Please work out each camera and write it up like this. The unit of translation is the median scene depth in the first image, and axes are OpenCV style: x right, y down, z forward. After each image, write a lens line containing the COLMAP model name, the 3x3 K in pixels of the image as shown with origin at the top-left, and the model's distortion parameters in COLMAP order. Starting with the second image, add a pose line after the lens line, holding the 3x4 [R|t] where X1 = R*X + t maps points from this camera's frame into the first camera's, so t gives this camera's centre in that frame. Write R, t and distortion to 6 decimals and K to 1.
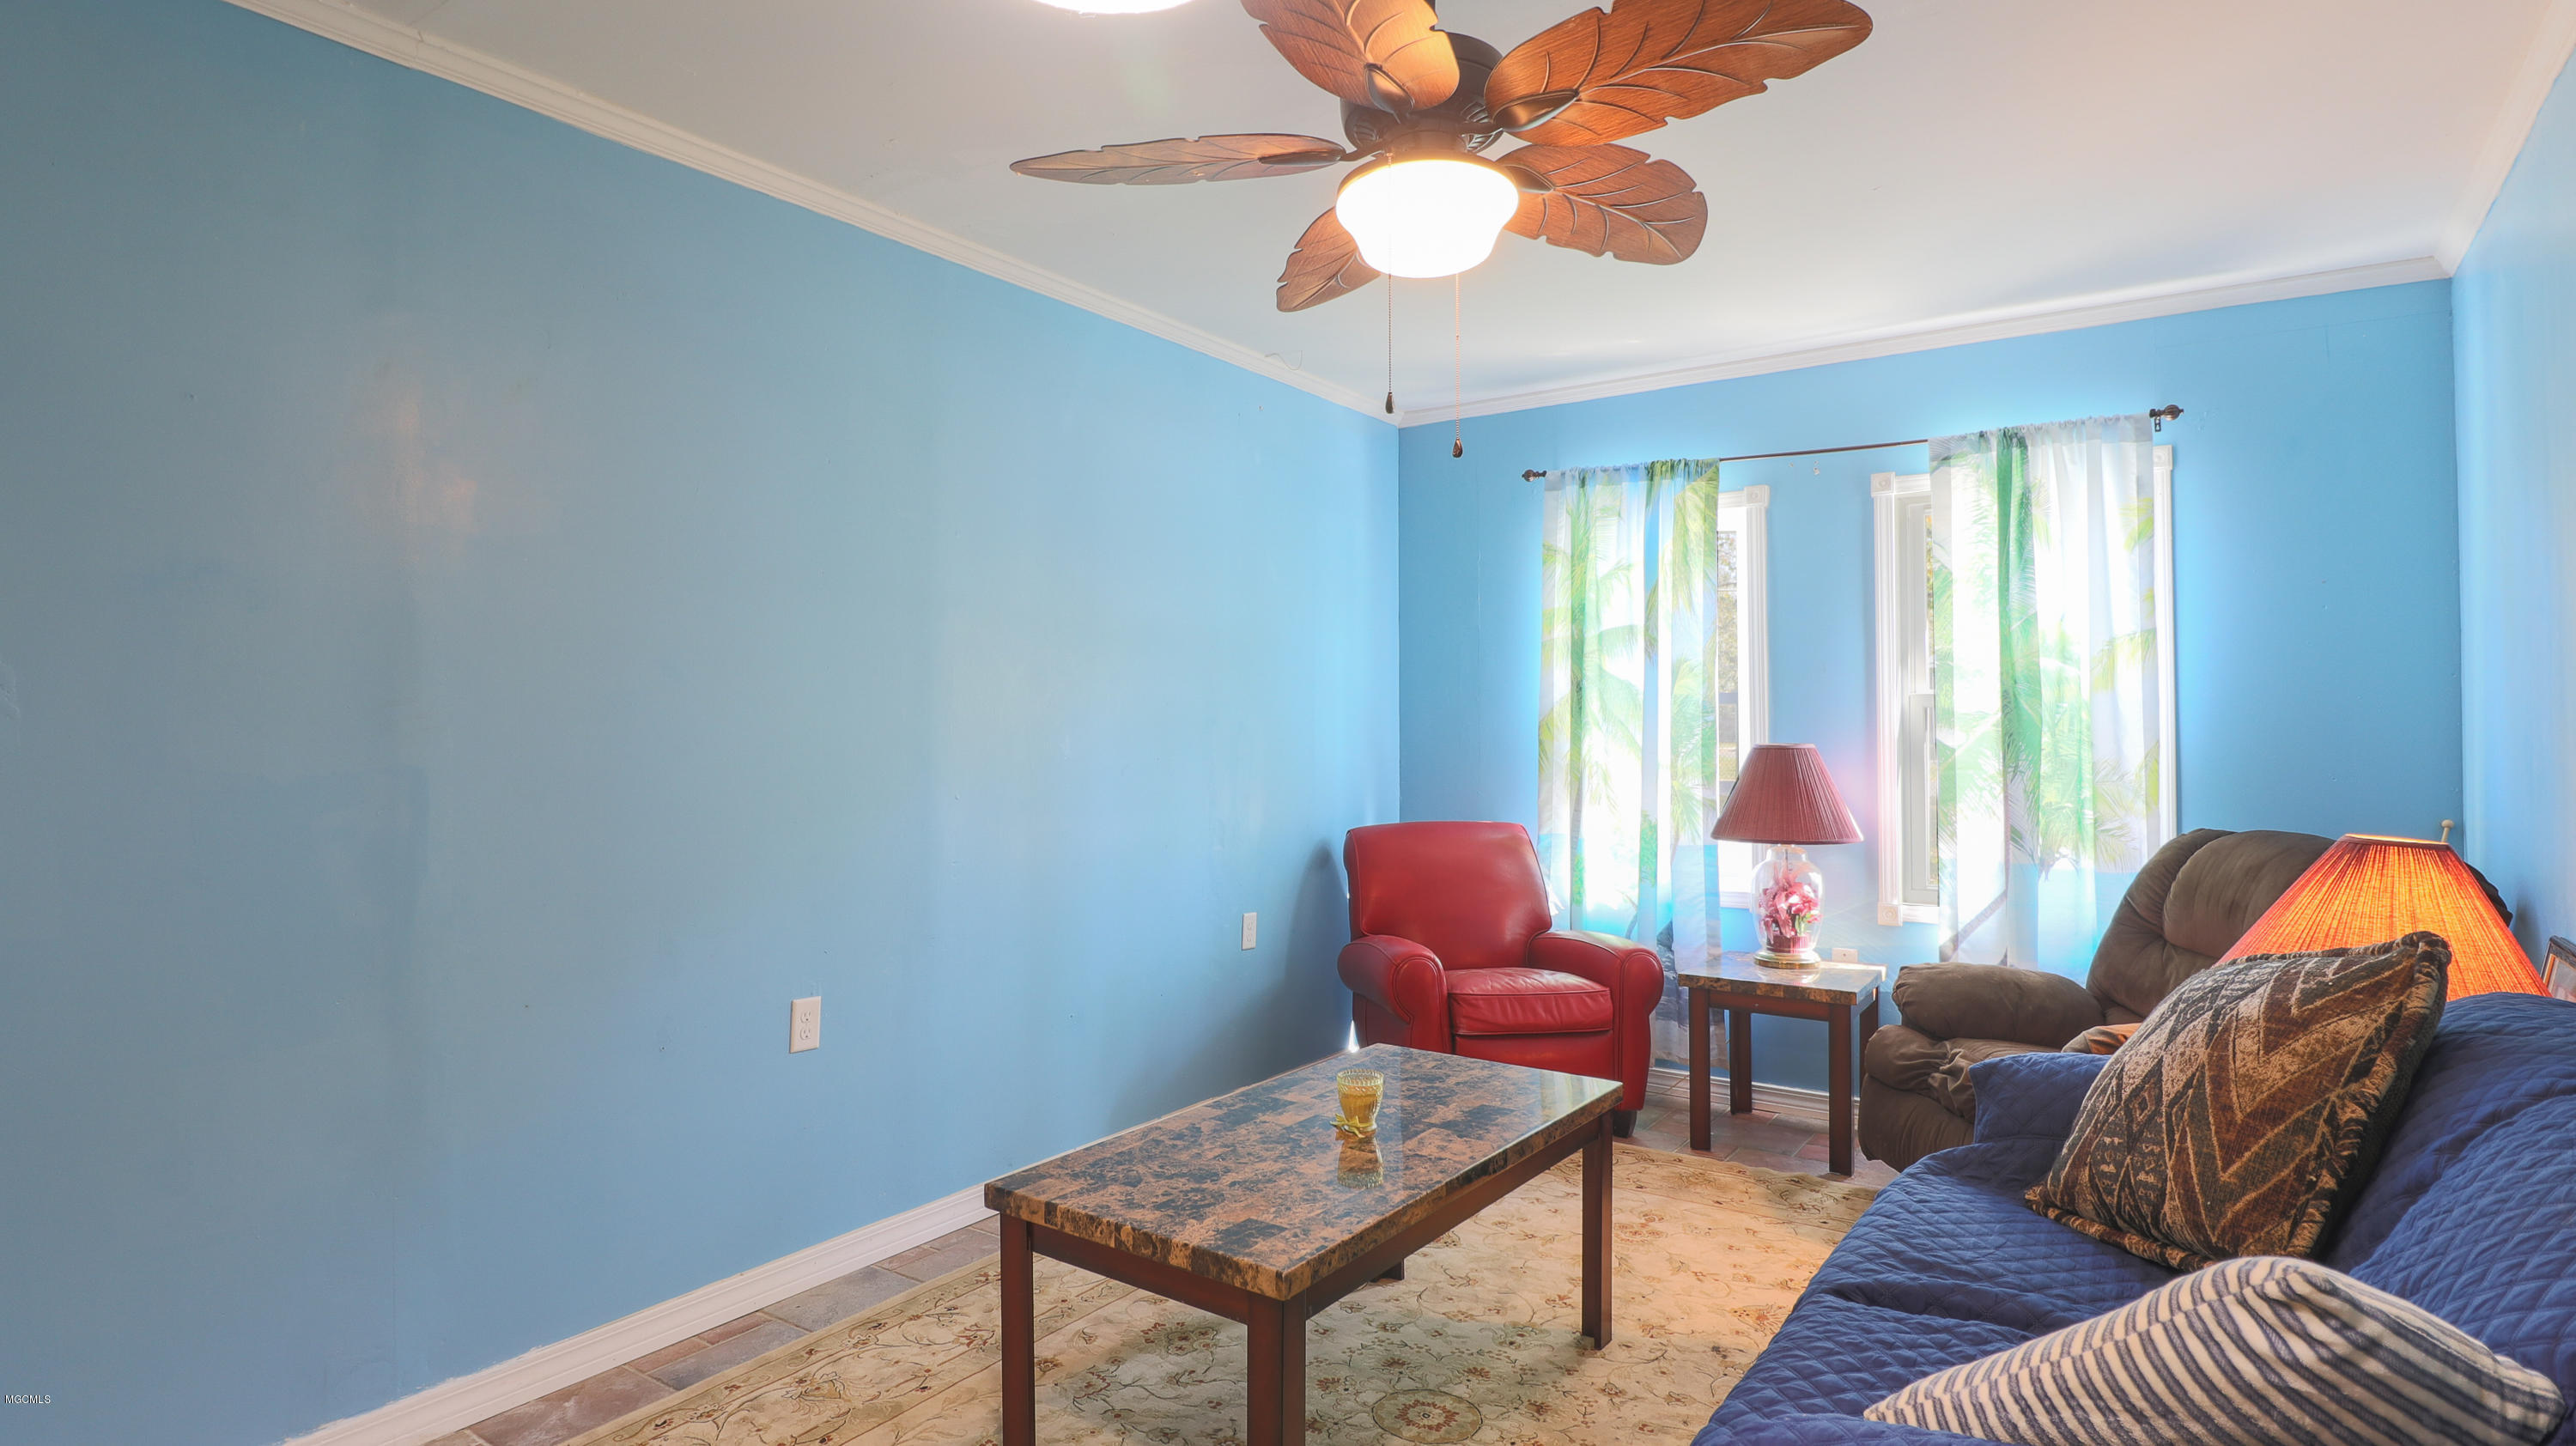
lens RADIAL K [[1328.9, 0, 1288.0], [0, 1328.9, 723.0], [0, 0, 1]] dist [0.000497, -0.015145]
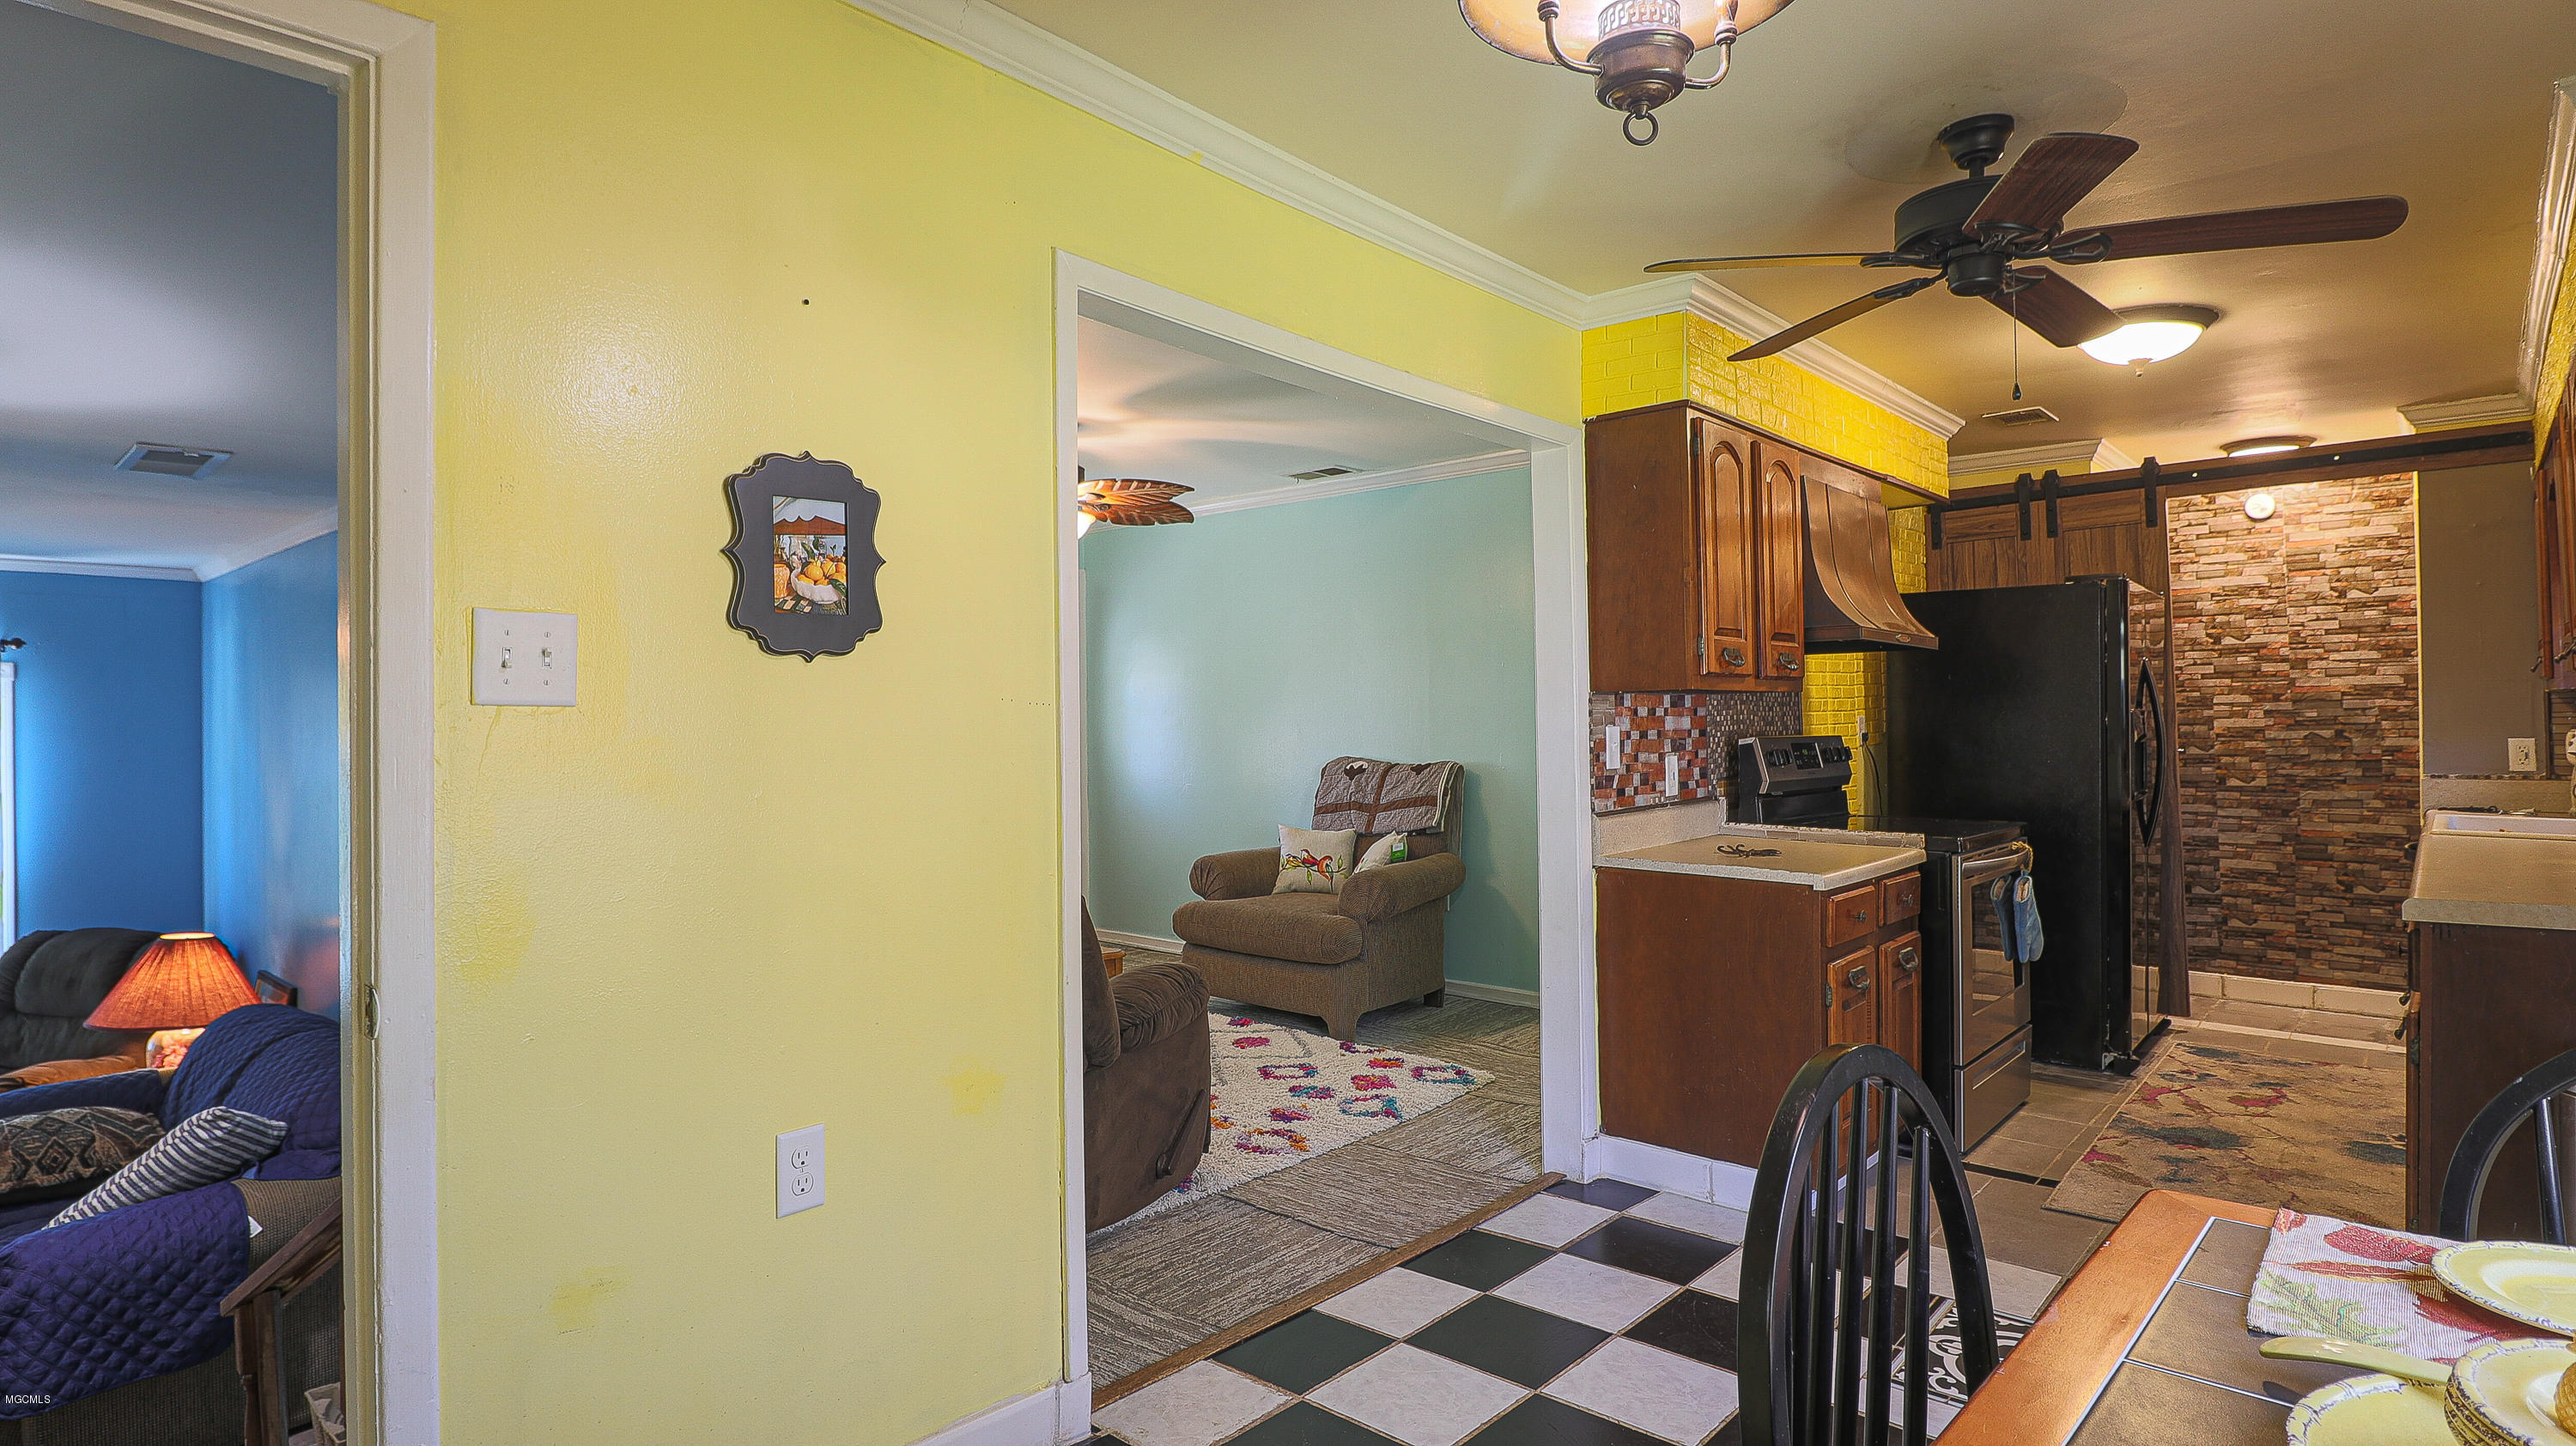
lens RADIAL K [[1328.9, 0, 1288.0], [0, 1328.9, 723.0], [0, 0, 1]] dist [0.000497, -0.015145]
pose [[0.123852, 0.003226, 0.992295, -0.891757], [-0.001651, 0.999994, -0.003044, -0.225906], [-0.992299, -0.001262, 0.123857, -0.848834]]
